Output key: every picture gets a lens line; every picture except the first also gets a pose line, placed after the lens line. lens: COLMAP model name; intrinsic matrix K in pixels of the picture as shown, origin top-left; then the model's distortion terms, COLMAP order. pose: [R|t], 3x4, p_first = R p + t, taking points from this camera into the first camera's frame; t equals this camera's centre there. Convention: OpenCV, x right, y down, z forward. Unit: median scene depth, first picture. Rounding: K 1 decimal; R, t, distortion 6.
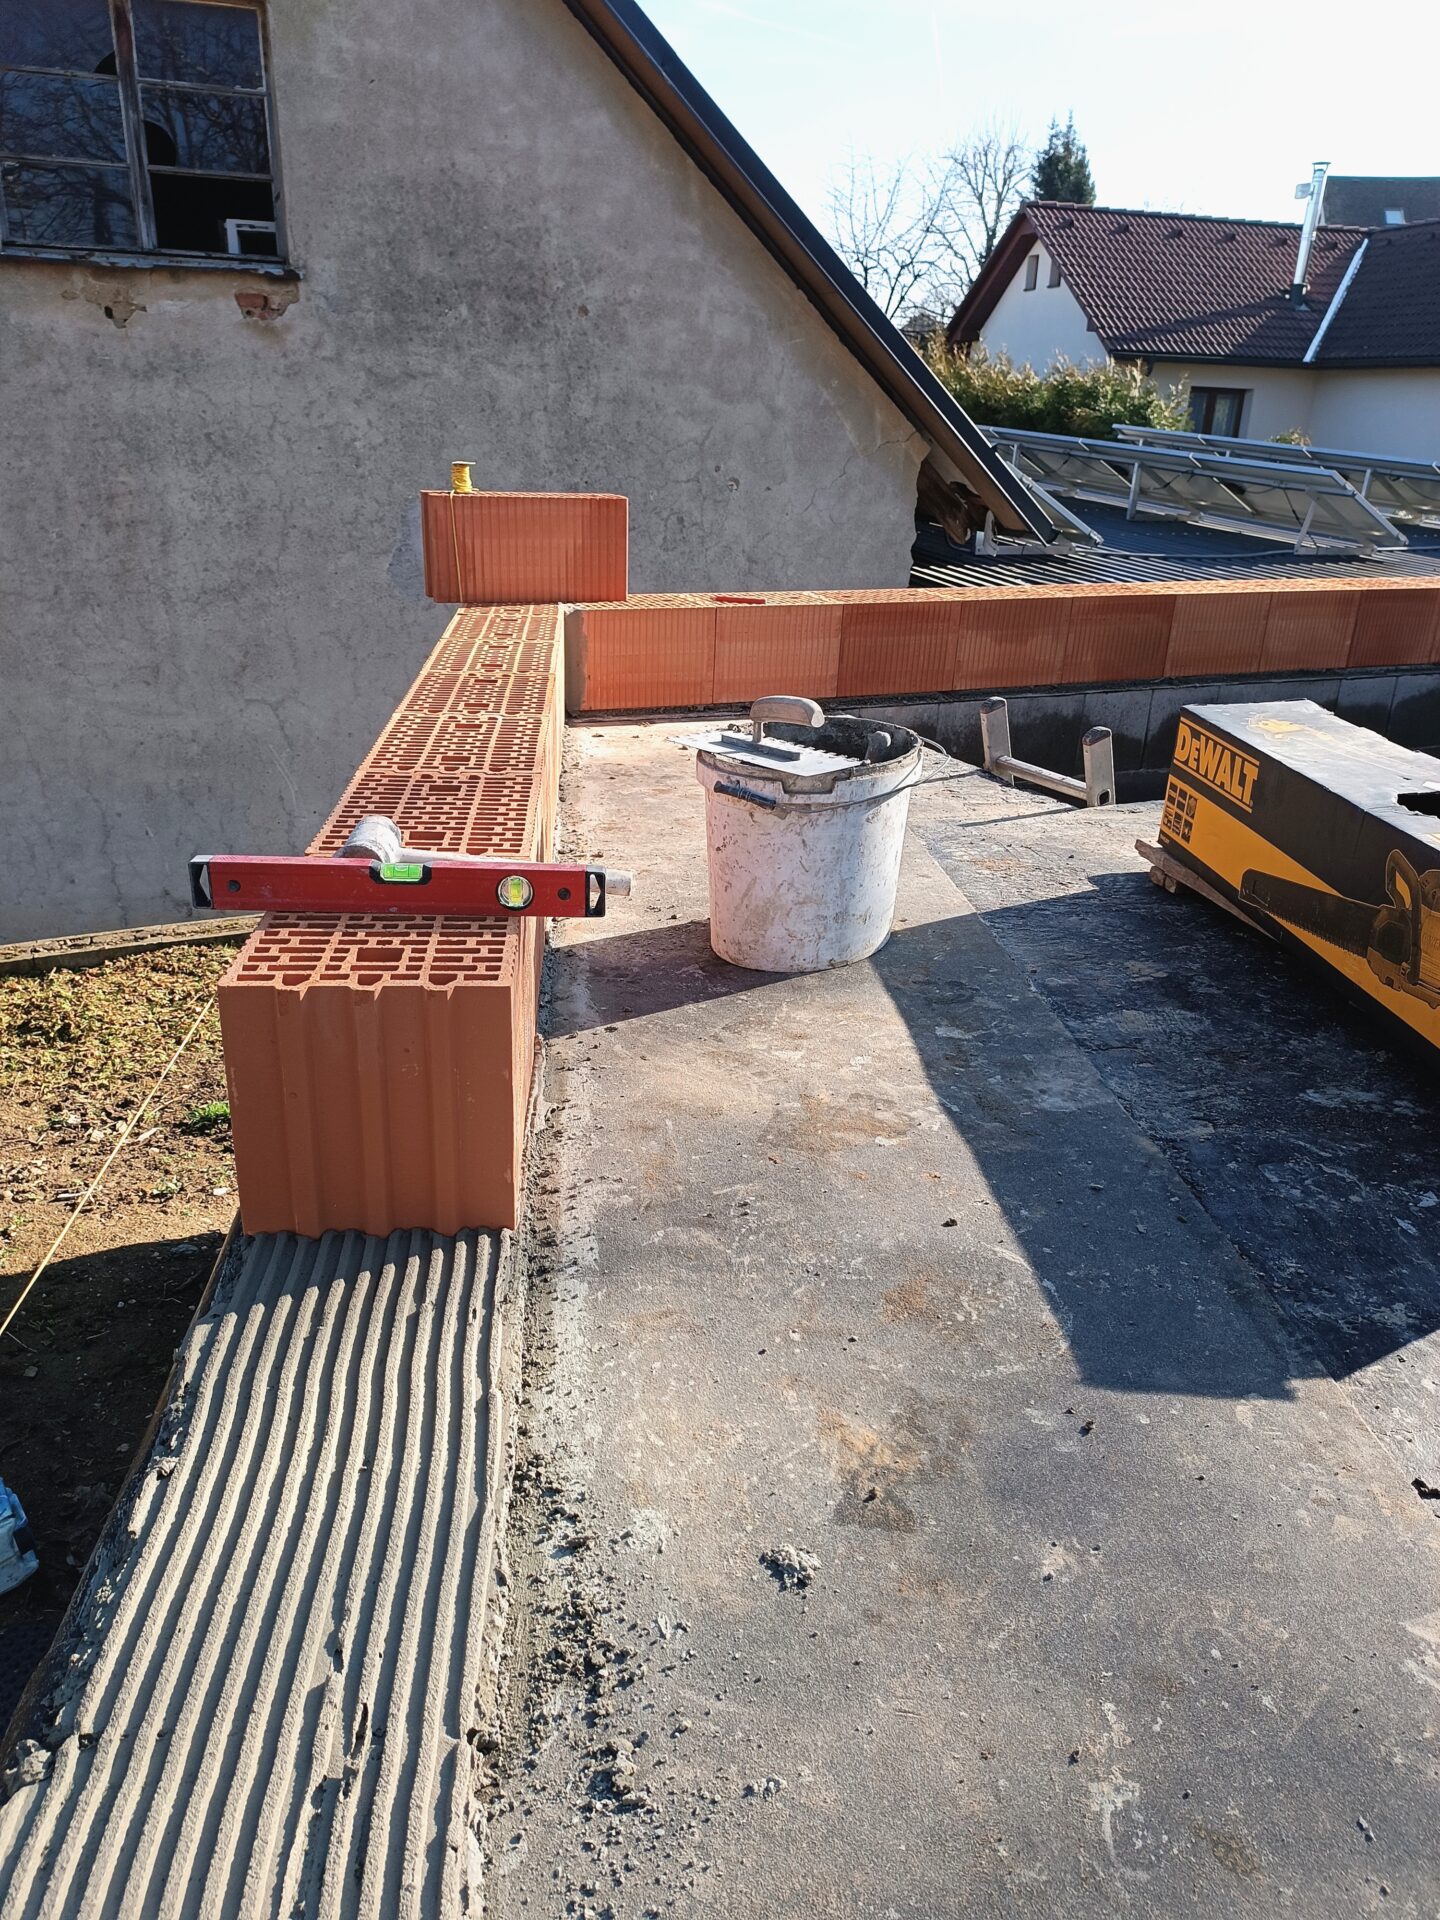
lens RADIAL K [[1367.6, 0, 701.2], [0, 1367.6, 962.6], [0, 0, 1]] dist [0.044459, -0.062307]
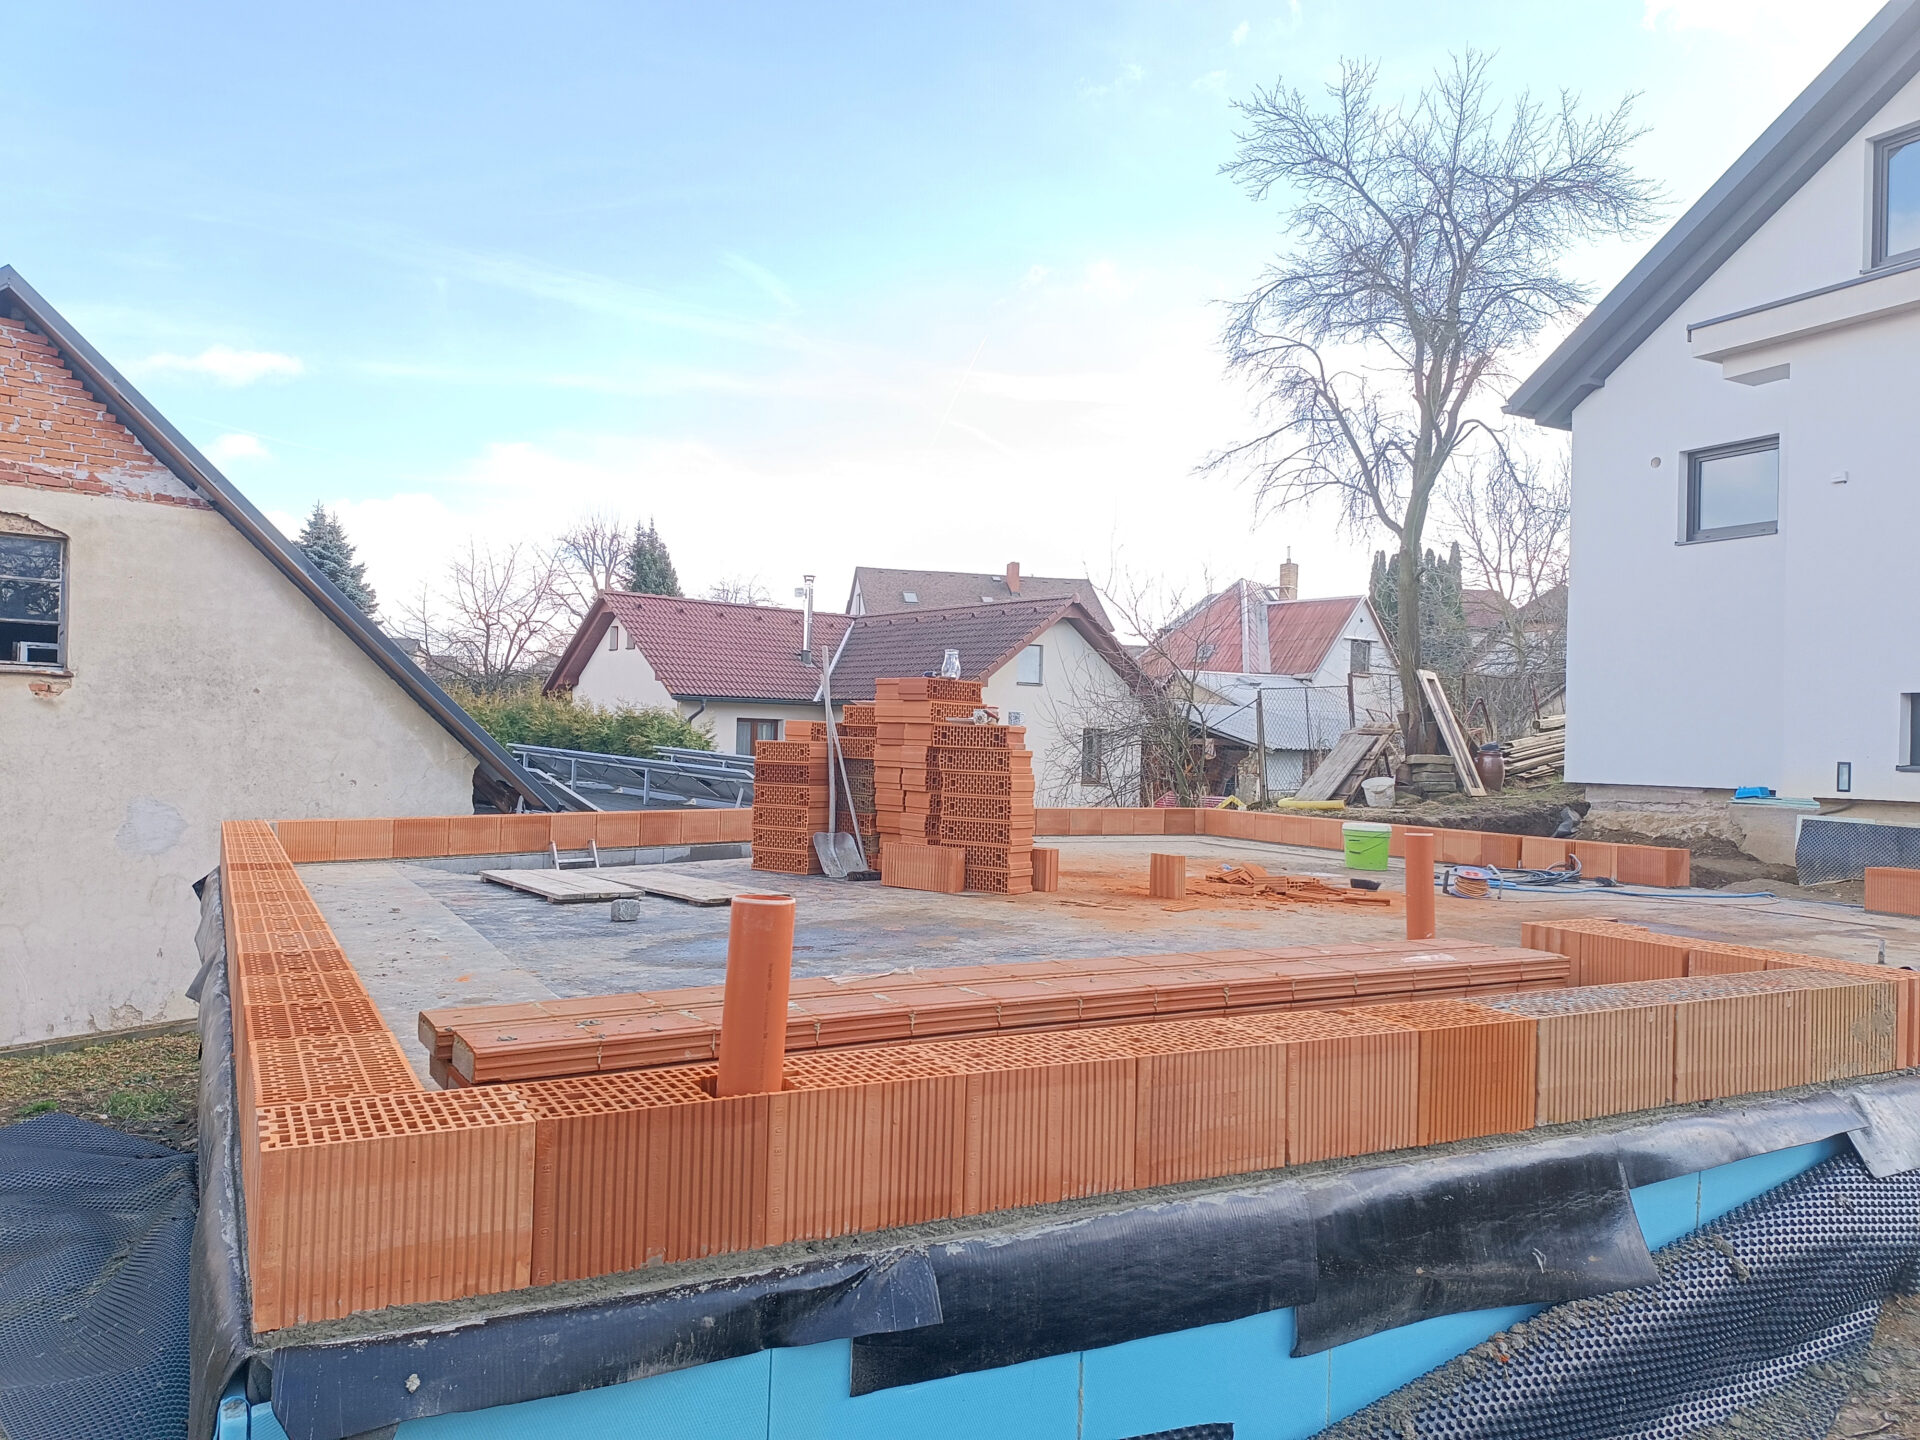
lens RADIAL K [[1367.6, 0, 973.4], [0, 1367.6, 723.7], [0, 0, 1]] dist [0.044459, -0.062307]
pose [[0.907143, -0.001234, 0.420820, 0.003577], [0.159961, 0.925946, -0.342105, 0.306867], [-0.389235, 0.377653, 0.840163, -0.805984]]
